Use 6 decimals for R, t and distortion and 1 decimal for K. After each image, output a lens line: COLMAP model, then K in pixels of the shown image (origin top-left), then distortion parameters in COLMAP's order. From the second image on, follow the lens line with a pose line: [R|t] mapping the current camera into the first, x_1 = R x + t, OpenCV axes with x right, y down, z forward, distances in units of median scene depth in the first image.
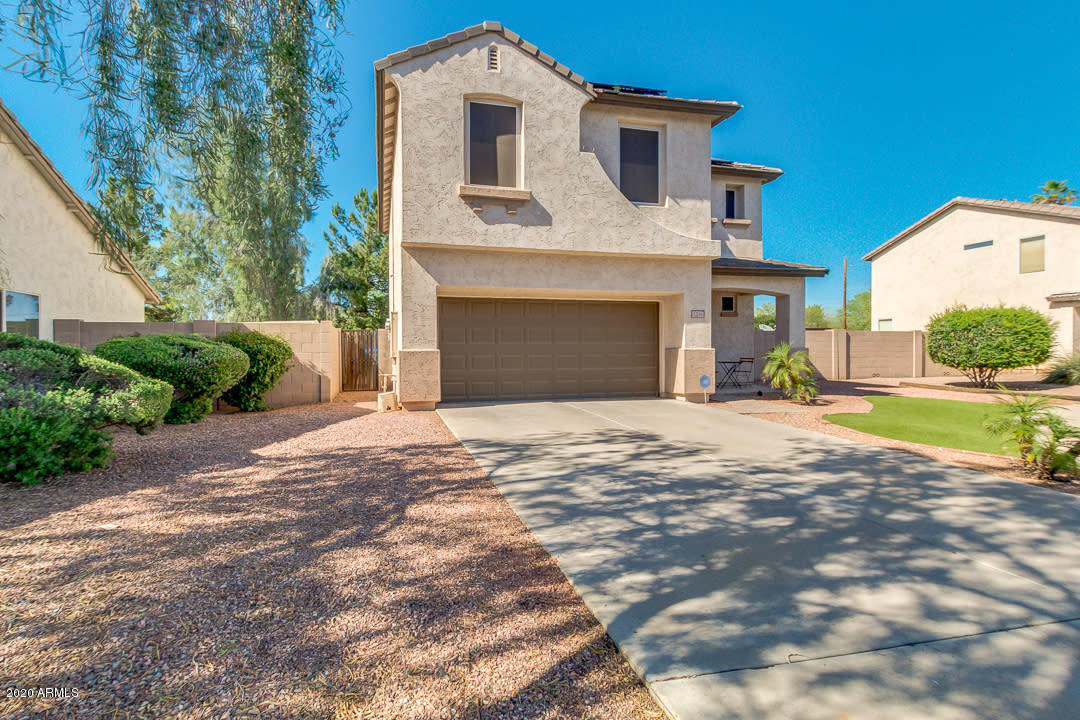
lens RADIAL K [[513.2, 0, 484.6], [0, 513.2, 363.8], [0, 0, 1]] dist [0.002354, 0.000231]
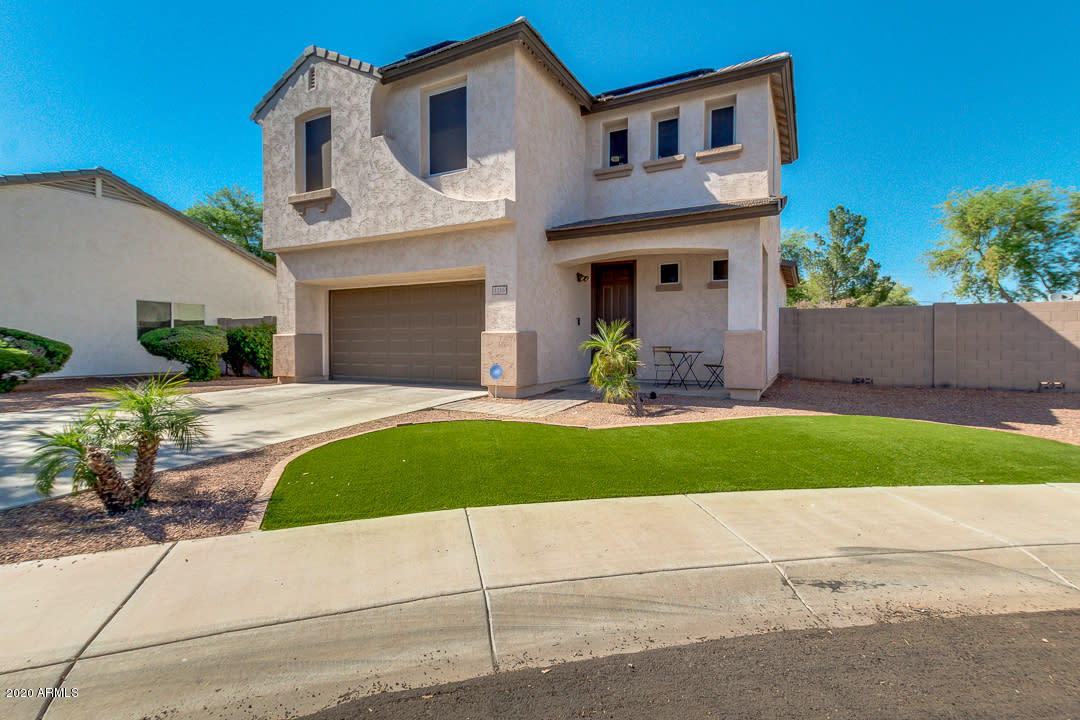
lens RADIAL K [[495.4, 0, 535.5], [0, 495.4, 356.5], [0, 0, 1]] dist [0.003976, 0.000540]
pose [[0.756735, 0.022529, -0.653334, 1.087930], [-0.020658, 0.999731, 0.010547, 0.000319], [0.653396, 0.005515, 0.756996, 0.477041]]
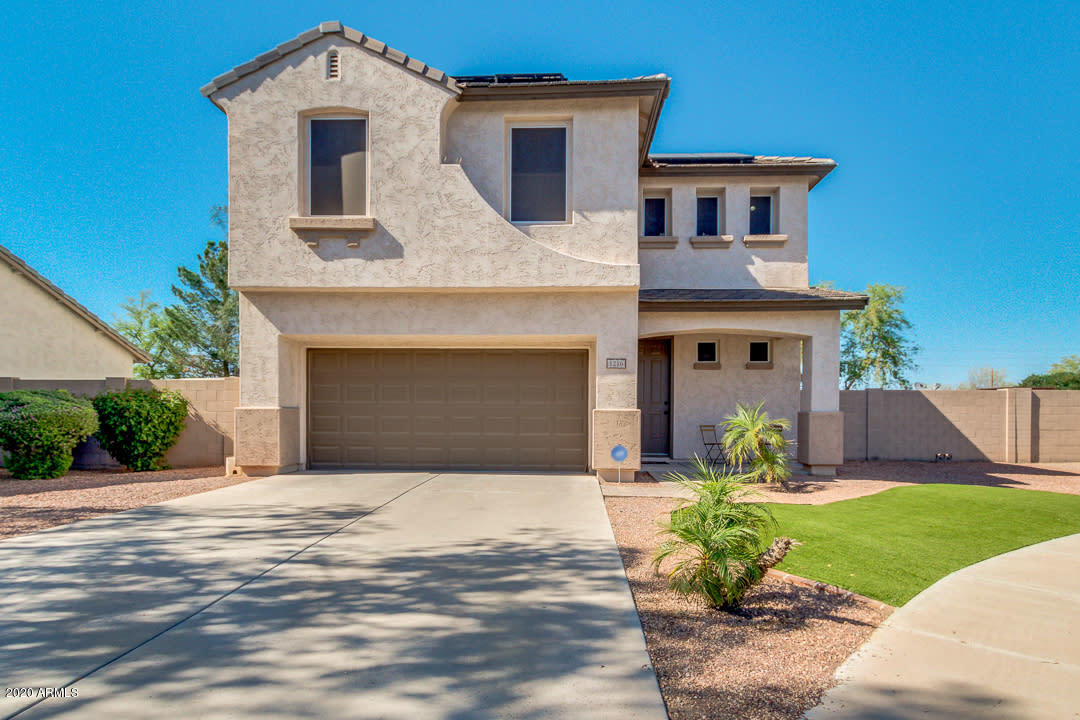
lens RADIAL K [[596.9, 0, 526.3], [0, 596.9, 435.8], [0, 0, 1]] dist [0.004619, 0.000662]
pose [[0.960810, 0.018701, -0.276576, 0.588732], [-0.018291, 0.999824, 0.004061, 0.008509], [0.276603, 0.001157, 0.960984, 0.133835]]
